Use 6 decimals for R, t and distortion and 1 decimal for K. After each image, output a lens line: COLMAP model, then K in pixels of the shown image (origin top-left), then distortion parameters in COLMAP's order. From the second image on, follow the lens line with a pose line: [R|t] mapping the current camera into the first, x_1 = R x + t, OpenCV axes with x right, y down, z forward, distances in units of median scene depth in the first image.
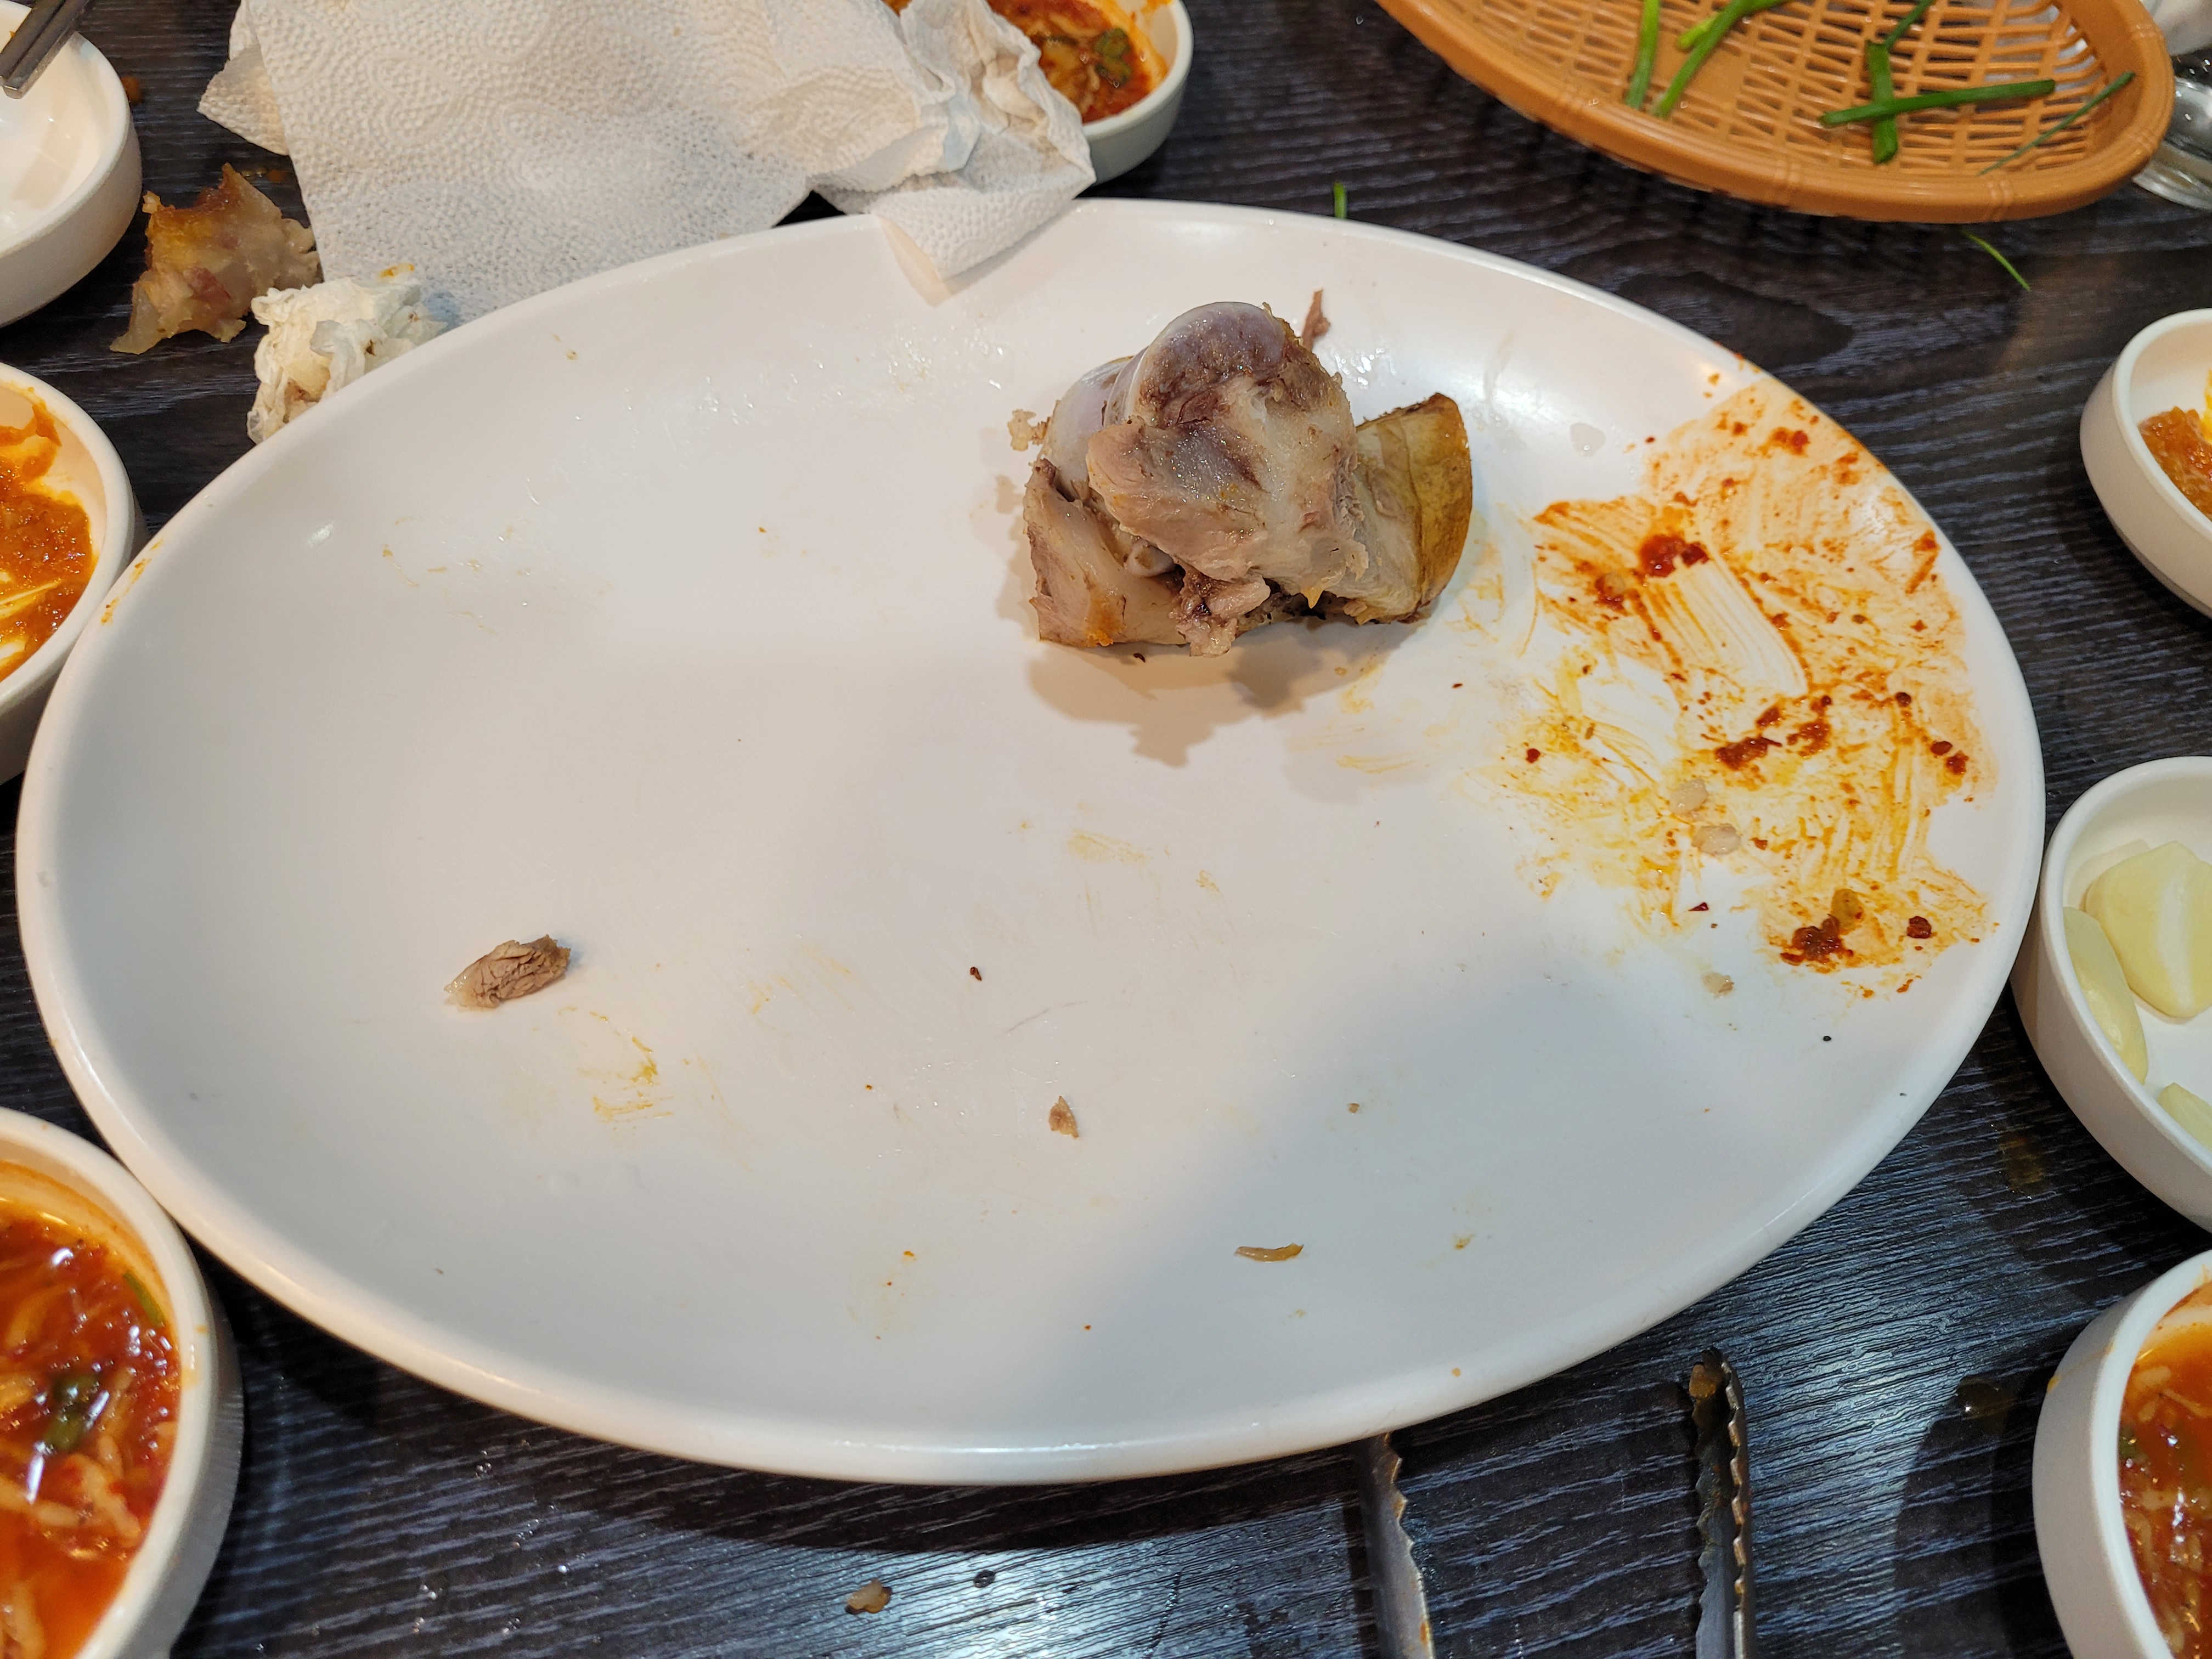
lens RADIAL K [[1698.3, 0, 1108.0], [0, 1698.3, 820.6], [0, 0, 1]] dist [0.009614, -0.016208]
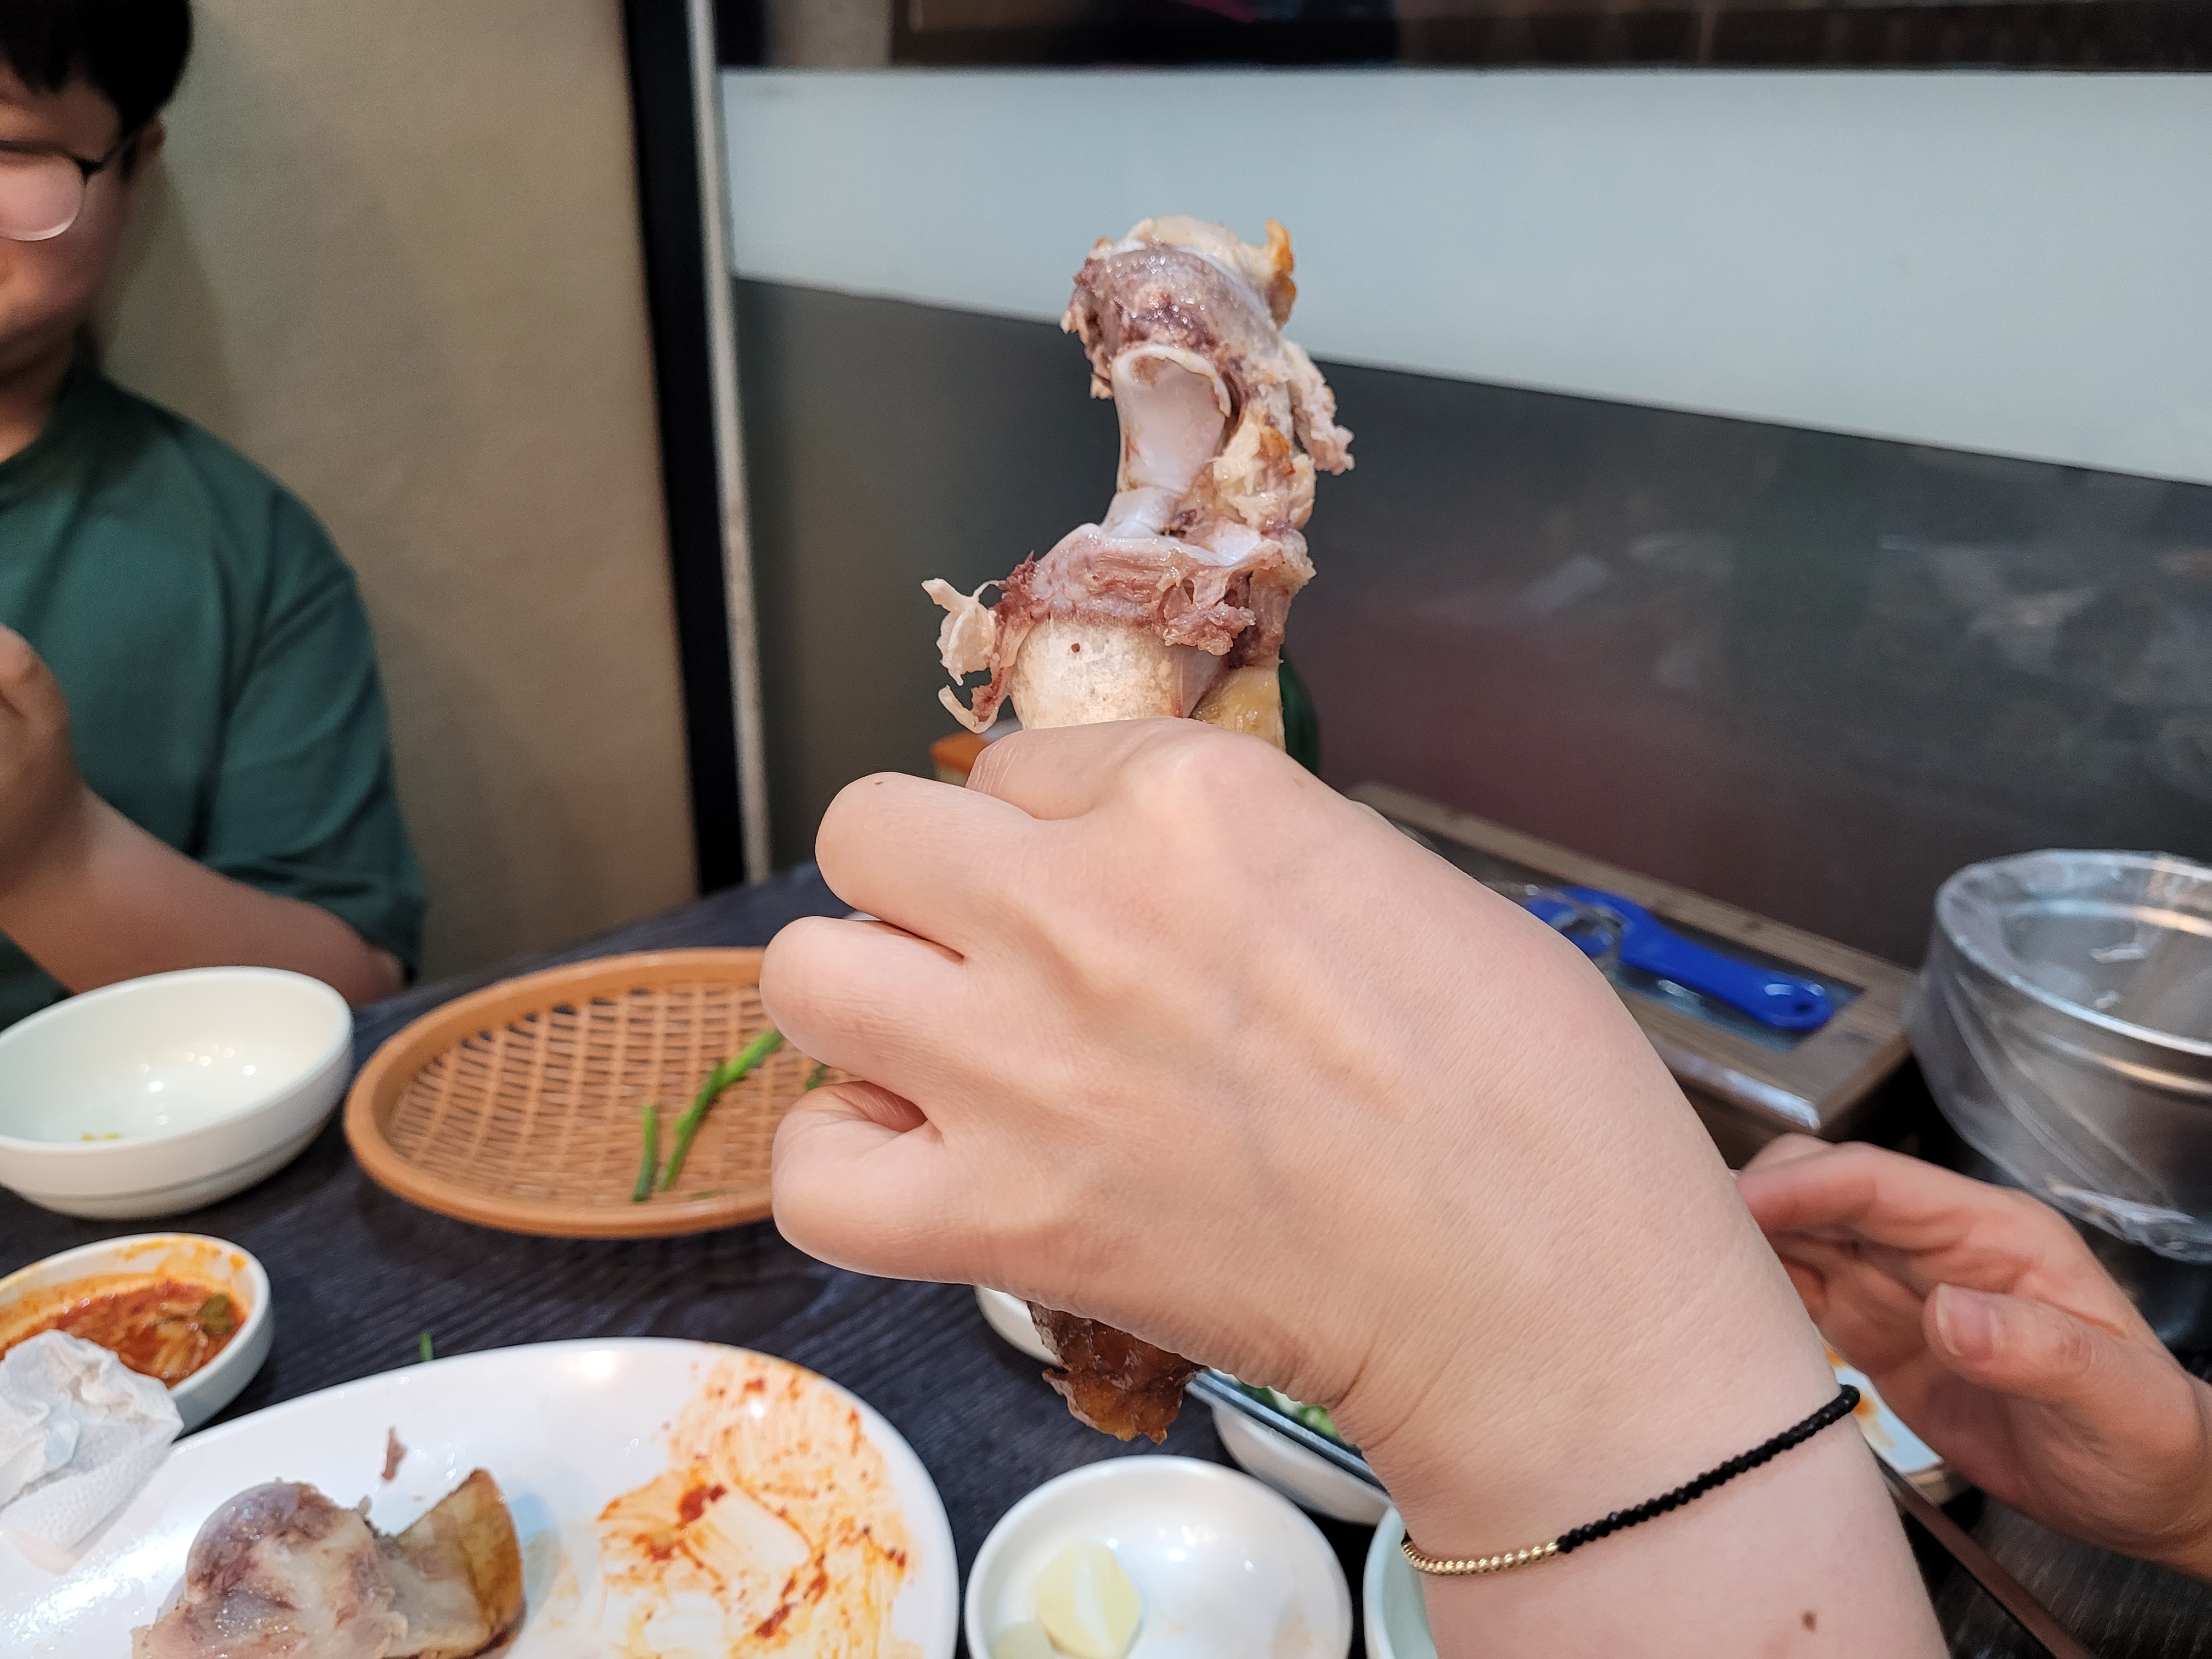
lens RADIAL K [[1698.3, 0, 1109.9], [0, 1698.3, 833.7], [0, 0, 1]] dist [0.009614, -0.016208]
pose [[0.875068, -0.297738, 0.381587, 0.268814], [0.454431, 0.776766, -0.436035, 0.176184], [-0.166580, 0.554965, 0.815025, -0.470658]]
